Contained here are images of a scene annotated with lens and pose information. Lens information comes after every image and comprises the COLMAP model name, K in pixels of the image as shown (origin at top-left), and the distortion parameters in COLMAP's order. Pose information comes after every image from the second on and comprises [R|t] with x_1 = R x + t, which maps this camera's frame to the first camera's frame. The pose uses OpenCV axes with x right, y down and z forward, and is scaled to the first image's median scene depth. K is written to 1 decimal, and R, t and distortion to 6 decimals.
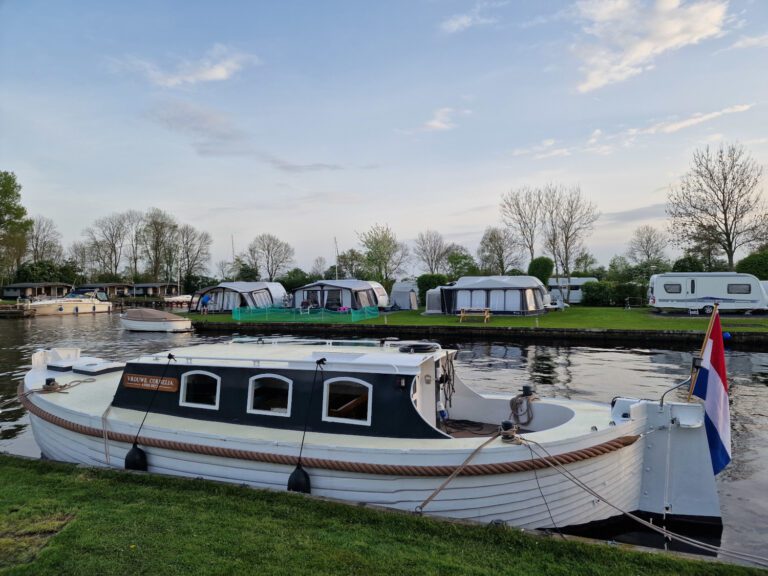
lens RADIAL K [[509.7, 0, 388.8], [0, 509.7, 285.3], [0, 0, 1]] dist [0.078354, -0.068804]
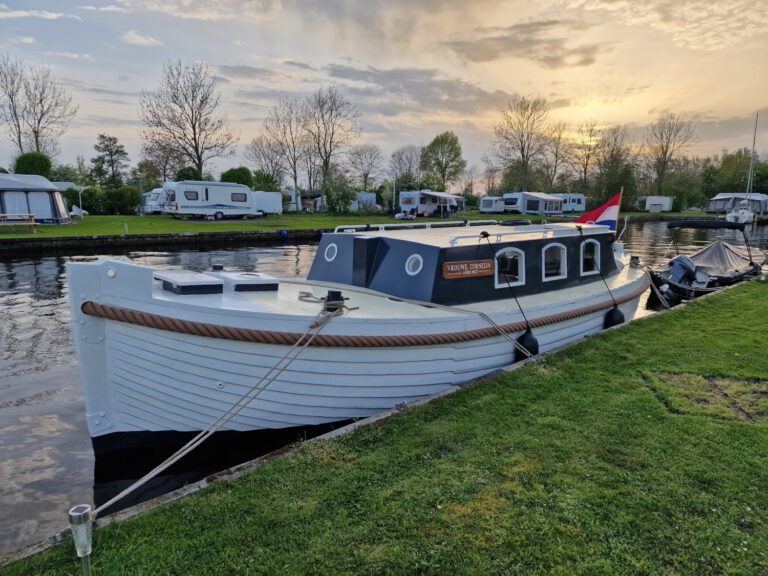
lens RADIAL K [[509.7, 0, 387.5], [0, 509.7, 287.3], [0, 0, 1]] dist [0.078354, -0.068804]
pose [[0.453639, -0.135042, 0.880894, -1.079010], [-0.015065, 0.987149, 0.159089, 0.080958], [-0.891058, -0.085440, 0.445775, 0.665898]]
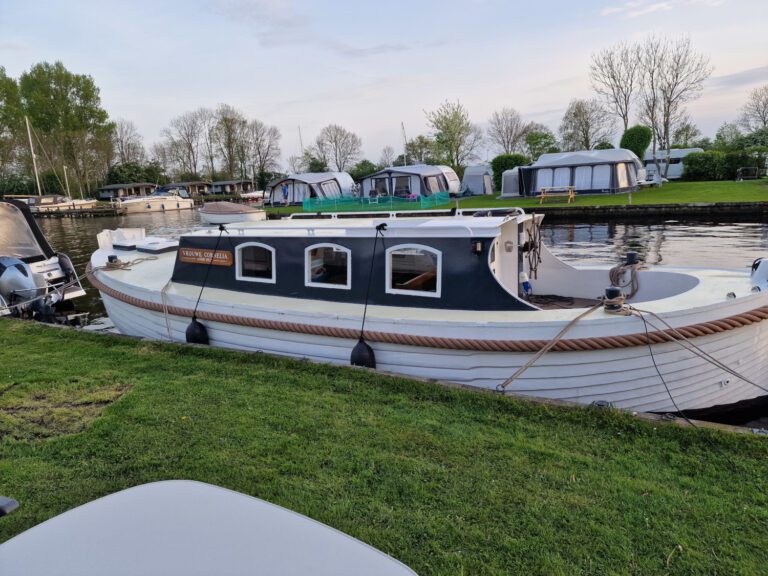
lens RADIAL K [[509.7, 0, 381.4], [0, 509.7, 282.6], [0, 0, 1]] dist [0.078354, -0.068804]
pose [[0.987670, -0.014684, -0.155863, -0.000337], [0.045919, 0.978974, 0.198749, 0.055989], [0.149667, -0.203455, 0.967577, 0.119562]]
